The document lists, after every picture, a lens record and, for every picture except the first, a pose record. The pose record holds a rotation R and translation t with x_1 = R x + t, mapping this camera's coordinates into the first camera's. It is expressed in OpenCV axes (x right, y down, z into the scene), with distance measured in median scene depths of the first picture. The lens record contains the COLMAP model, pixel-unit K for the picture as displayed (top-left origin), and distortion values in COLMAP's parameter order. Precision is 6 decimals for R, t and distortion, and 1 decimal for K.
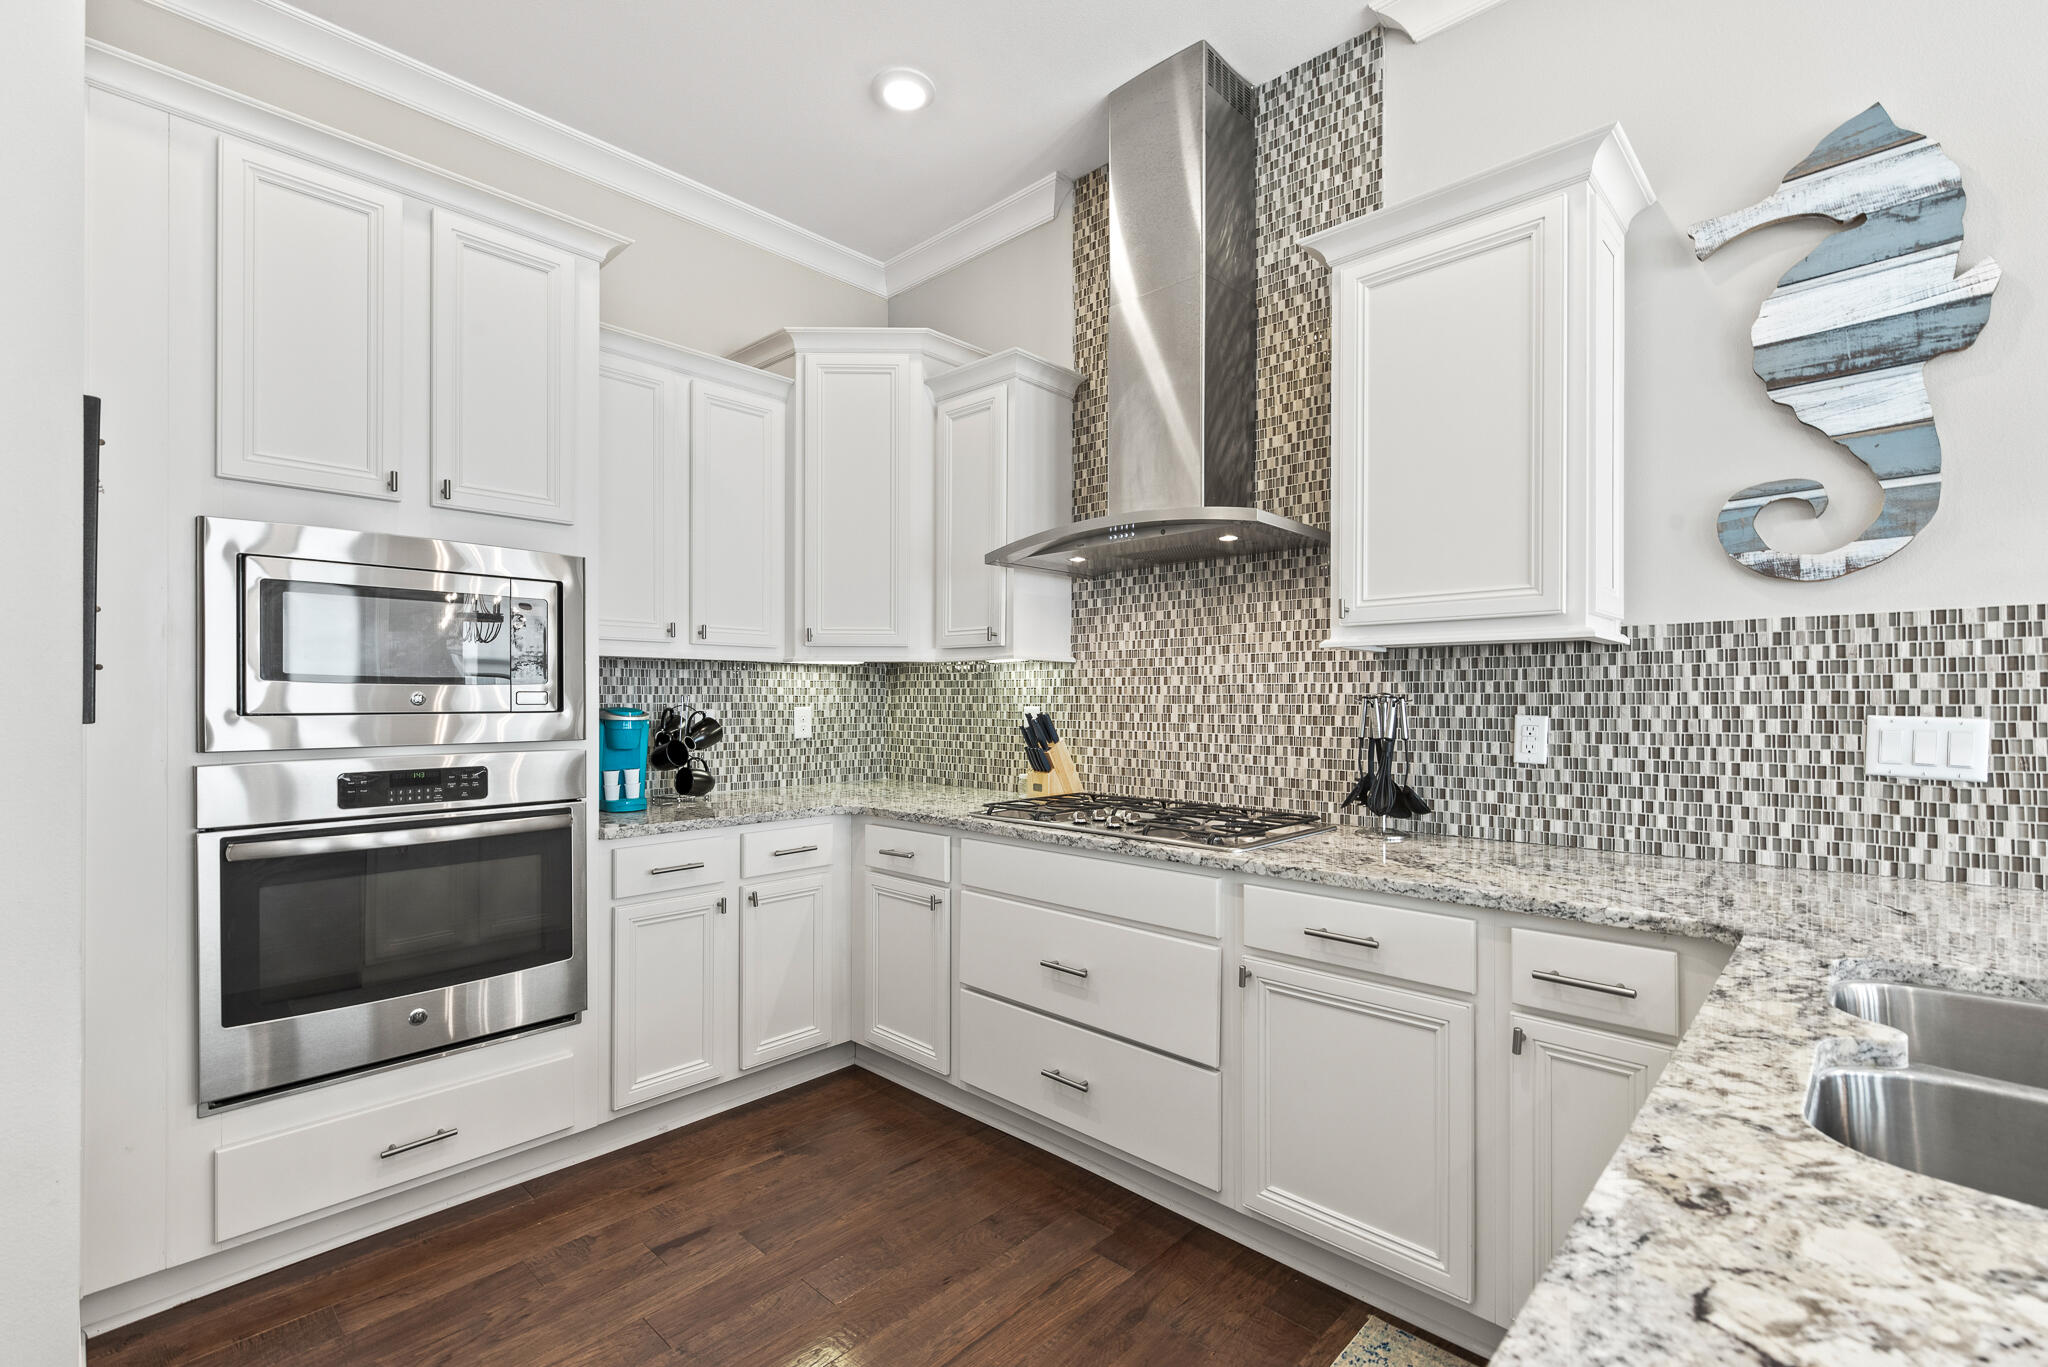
lens RADIAL K [[890.8, 0, 1008.8], [0, 890.8, 701.8], [0, 0, 1]] dist [0.002067, -0.001738]
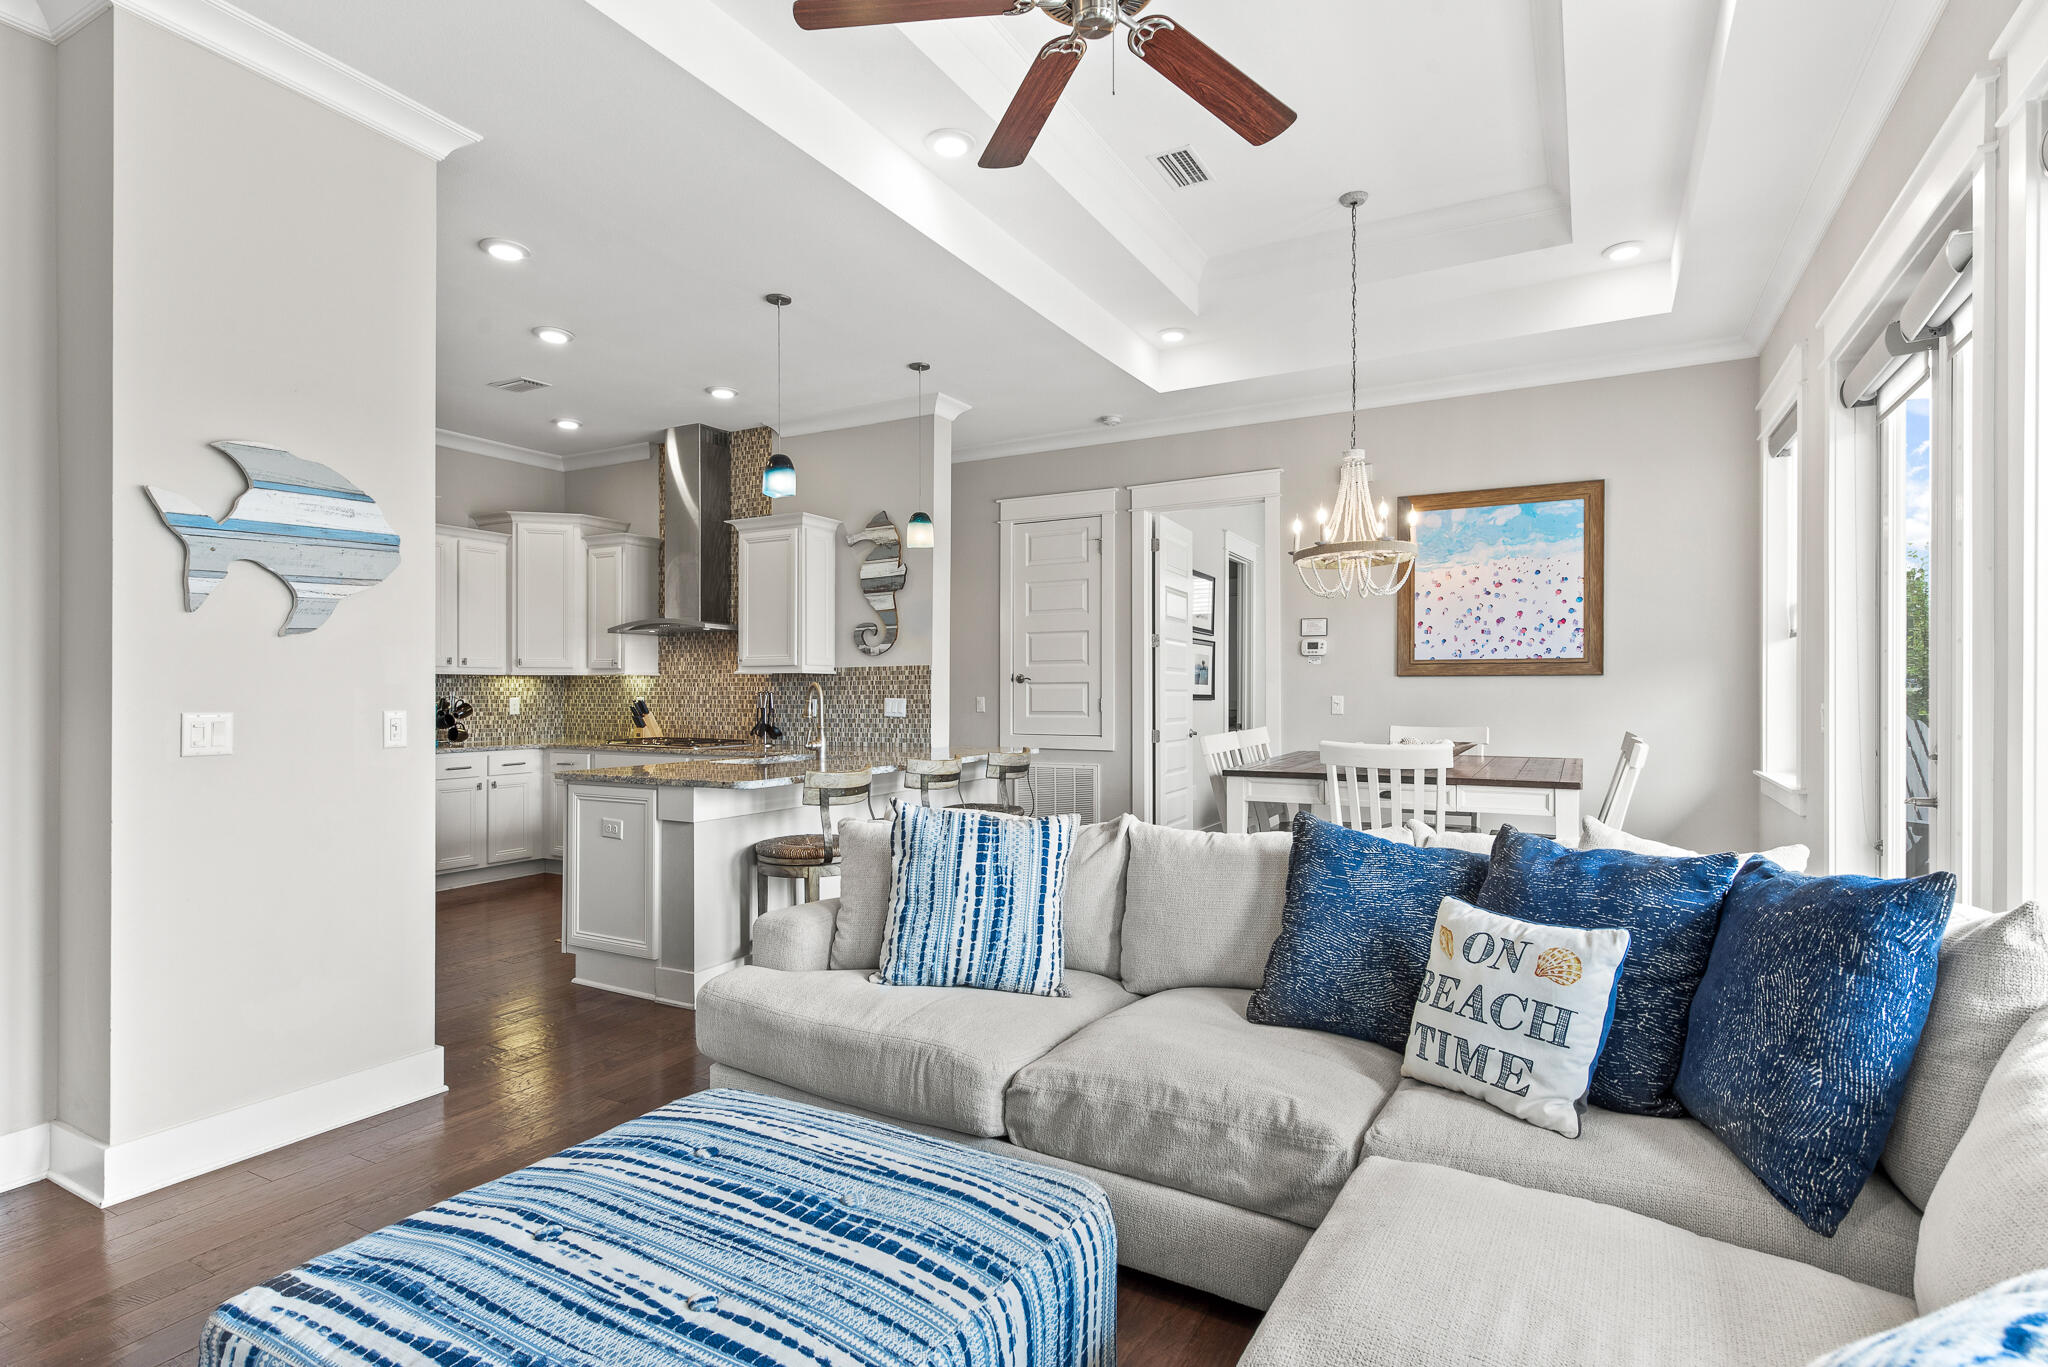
lens RADIAL K [[1010.2, 0, 1021.8], [0, 1010.2, 690.2], [0, 0, 1]] dist [0.005130, -0.001761]
pose [[0.965324, -0.002427, 0.261044, 0.356880], [0.003514, 0.999987, -0.003697, 0.002105], [-0.261032, 0.004486, 0.965320, -1.957000]]
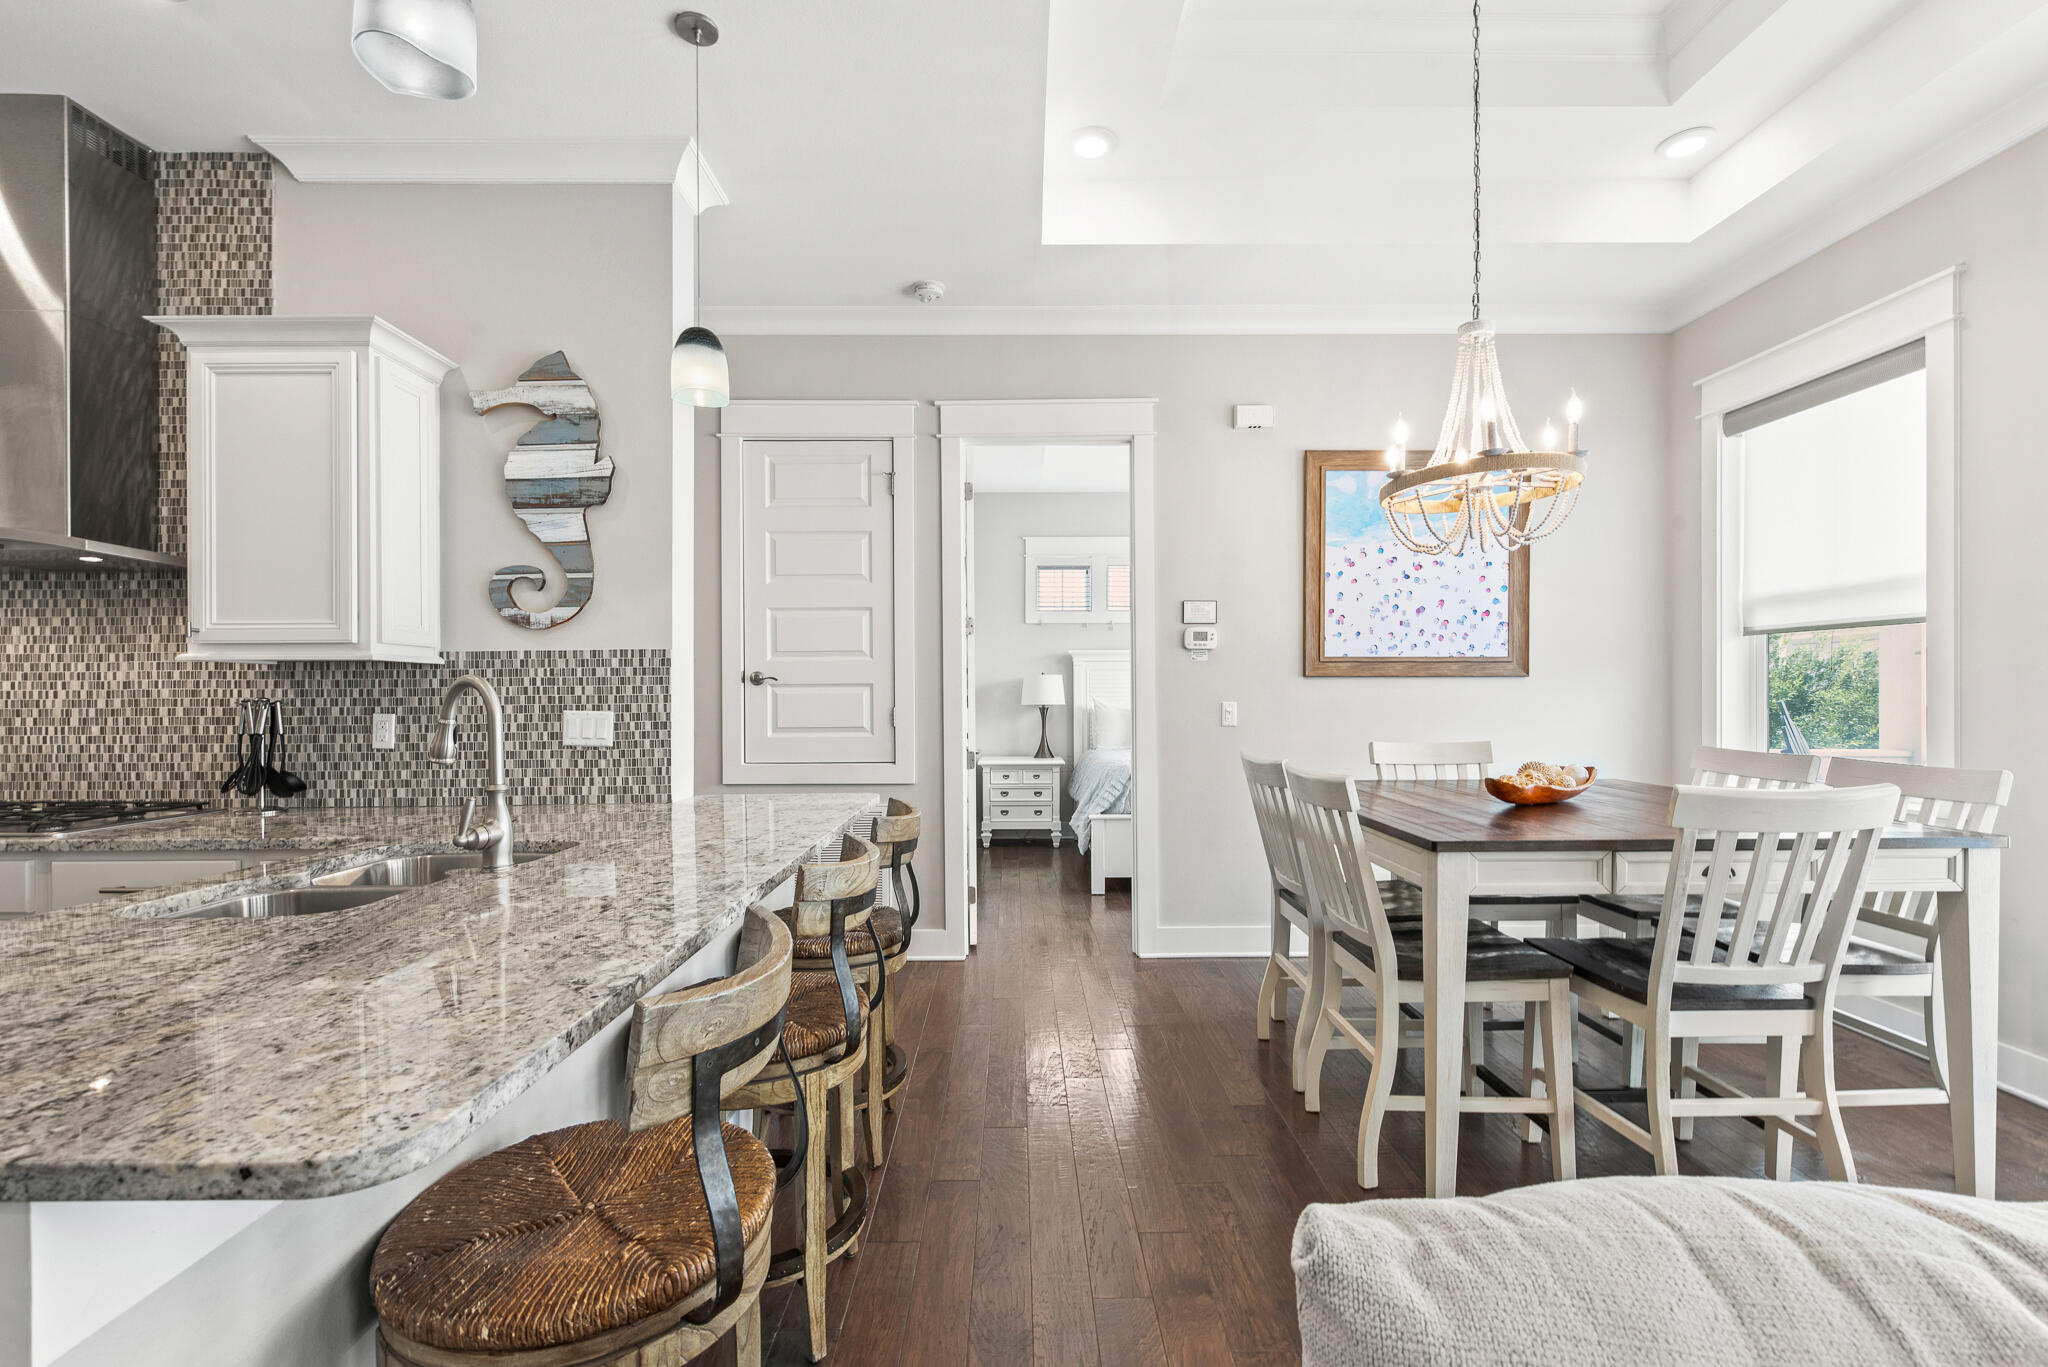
lens RADIAL K [[890.8, 0, 1019.9], [0, 890.8, 700.1], [0, 0, 1]] dist [0.002067, -0.001738]
pose [[0.714806, -0.006011, 0.699297, 0.293715], [0.007604, 0.999971, 0.000823, 0.000438], [-0.699282, 0.004729, 0.714830, -0.597253]]
